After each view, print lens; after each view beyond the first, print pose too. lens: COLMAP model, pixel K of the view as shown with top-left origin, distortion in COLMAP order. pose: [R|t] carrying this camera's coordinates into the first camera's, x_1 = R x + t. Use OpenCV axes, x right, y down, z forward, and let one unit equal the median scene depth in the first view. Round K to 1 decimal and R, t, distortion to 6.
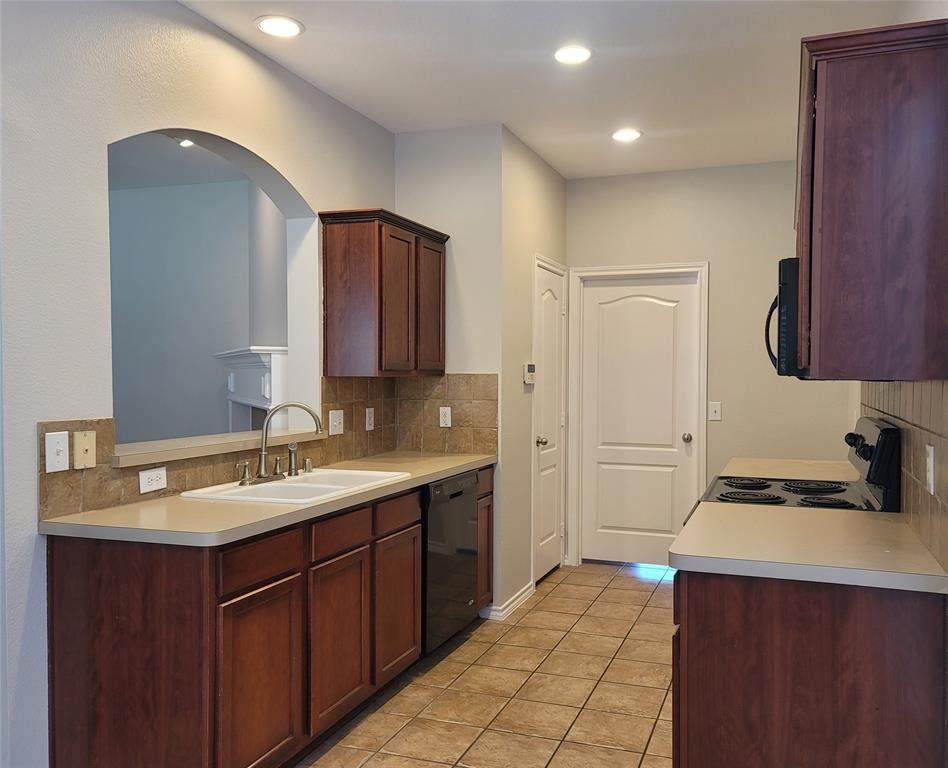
lens RADIAL K [[794.8, 0, 475.9], [0, 794.8, 404.1], [0, 0, 1]] dist [0.051381, -0.000880]
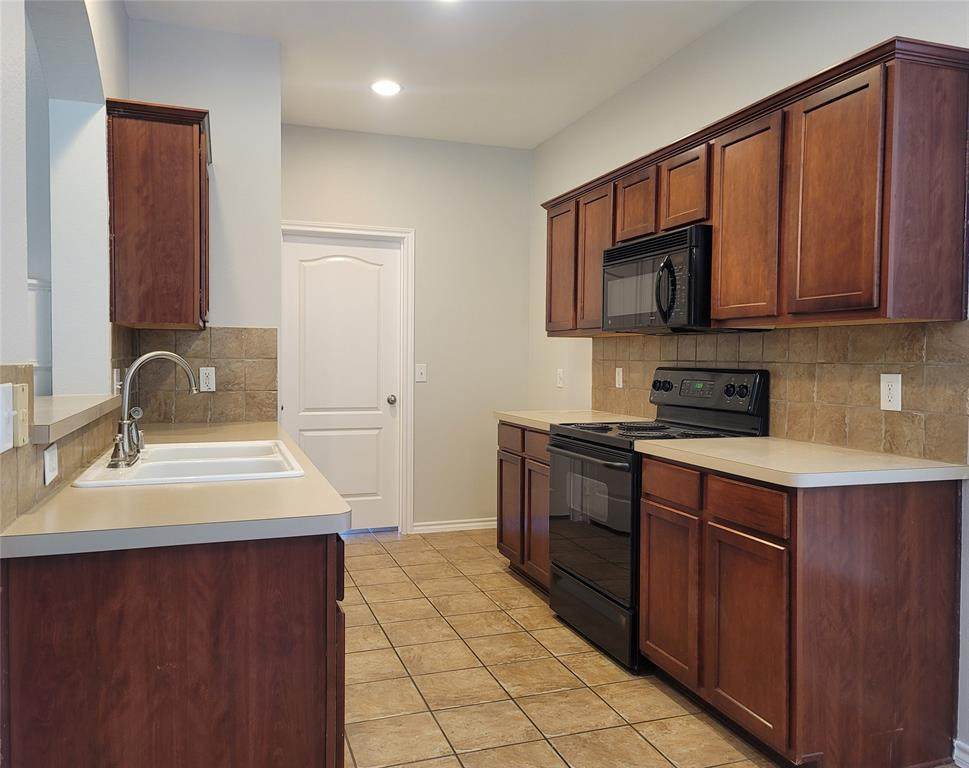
lens RADIAL K [[783.1, 0, 484.5], [0, 783.1, 384.0], [0, 0, 1]] dist [0.060896, -0.007212]
pose [[0.778912, -0.018367, 0.626865, -0.391319], [0.017034, 0.999822, 0.008130, 0.023107], [-0.626902, 0.004346, 0.779086, 0.209345]]
